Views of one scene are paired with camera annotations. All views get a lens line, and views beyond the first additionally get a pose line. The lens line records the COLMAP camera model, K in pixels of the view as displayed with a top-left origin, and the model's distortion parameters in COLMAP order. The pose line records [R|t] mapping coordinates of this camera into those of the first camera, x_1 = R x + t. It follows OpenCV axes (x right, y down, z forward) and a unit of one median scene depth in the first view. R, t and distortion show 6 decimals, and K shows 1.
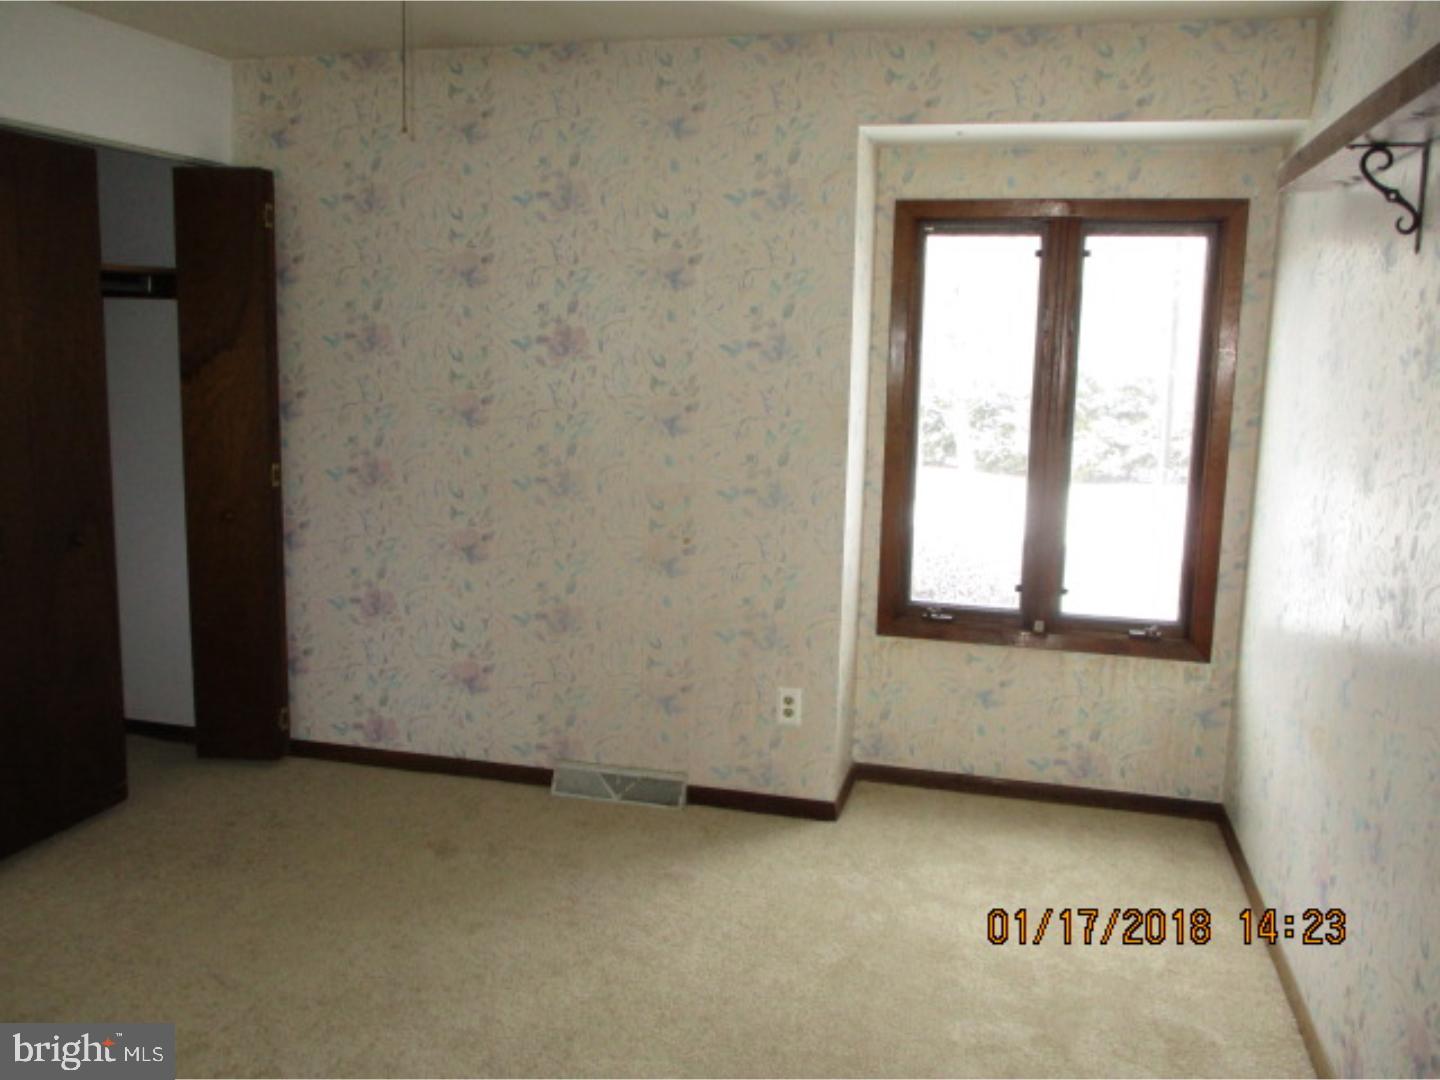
lens RADIAL K [[1234.2, 0, 720.0], [0, 1234.2, 540.0], [0, 0, 1]] dist [-0.000266, -0.043013]
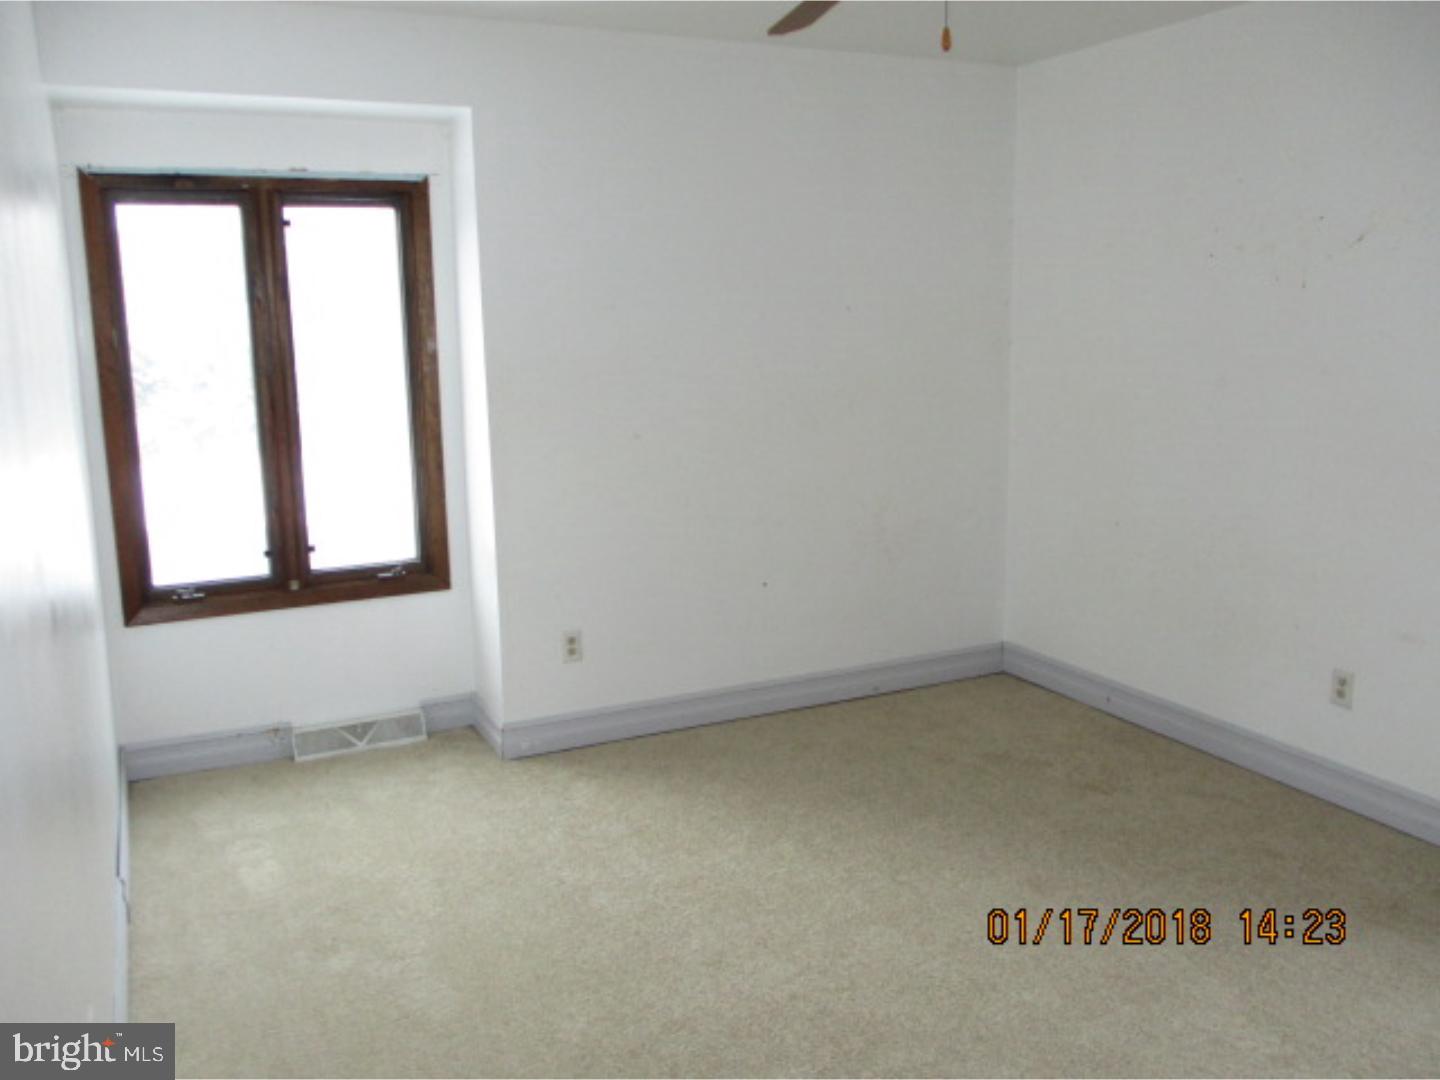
lens RADIAL K [[1234.2, 0, 720.0], [0, 1234.2, 540.0], [0, 0, 1]] dist [-0.000266, -0.043013]
pose [[0.708626, -0.154880, 0.688376, -0.195390], [0.138212, 0.987180, 0.079831, -0.001537], [-0.691915, 0.038572, 0.720948, 0.009422]]
